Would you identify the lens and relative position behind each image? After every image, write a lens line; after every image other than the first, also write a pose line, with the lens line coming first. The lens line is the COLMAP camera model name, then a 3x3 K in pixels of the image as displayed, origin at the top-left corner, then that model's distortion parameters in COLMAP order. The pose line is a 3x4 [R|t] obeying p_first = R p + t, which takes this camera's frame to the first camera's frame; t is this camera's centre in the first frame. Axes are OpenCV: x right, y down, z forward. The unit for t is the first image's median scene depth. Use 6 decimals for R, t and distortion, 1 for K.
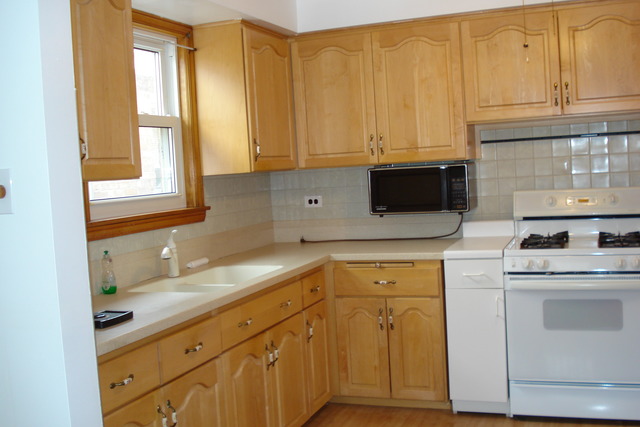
lens RADIAL K [[737.9, 0, 320.0], [0, 737.9, 213.5], [0, 0, 1]] dist [-0.065606, -0.095917]
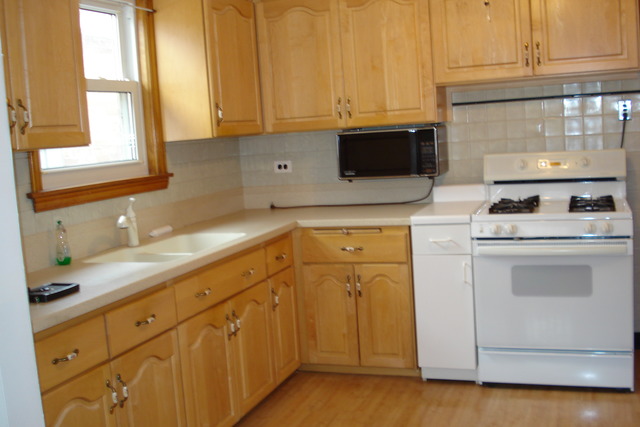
lens RADIAL K [[737.9, 0, 320.0], [0, 737.9, 213.5], [0, 0, 1]] dist [-0.065606, -0.095917]
pose [[0.999879, -0.010087, 0.011860, 0.034197], [0.009476, 0.998681, 0.050466, -0.003666], [-0.012353, -0.050348, 0.998655, 0.022361]]
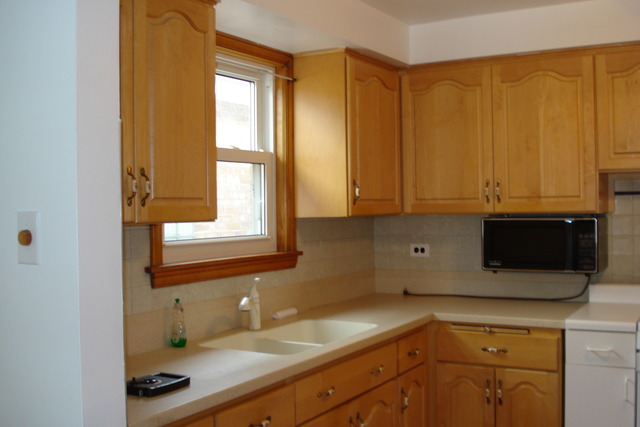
lens RADIAL K [[737.9, 0, 320.0], [0, 737.9, 213.5], [0, 0, 1]] dist [-0.065606, -0.095917]
pose [[0.985917, 0.046032, -0.160778, 0.016610], [-0.053483, 0.997671, -0.042326, -0.019857], [0.158455, 0.050328, 0.986083, 0.106509]]
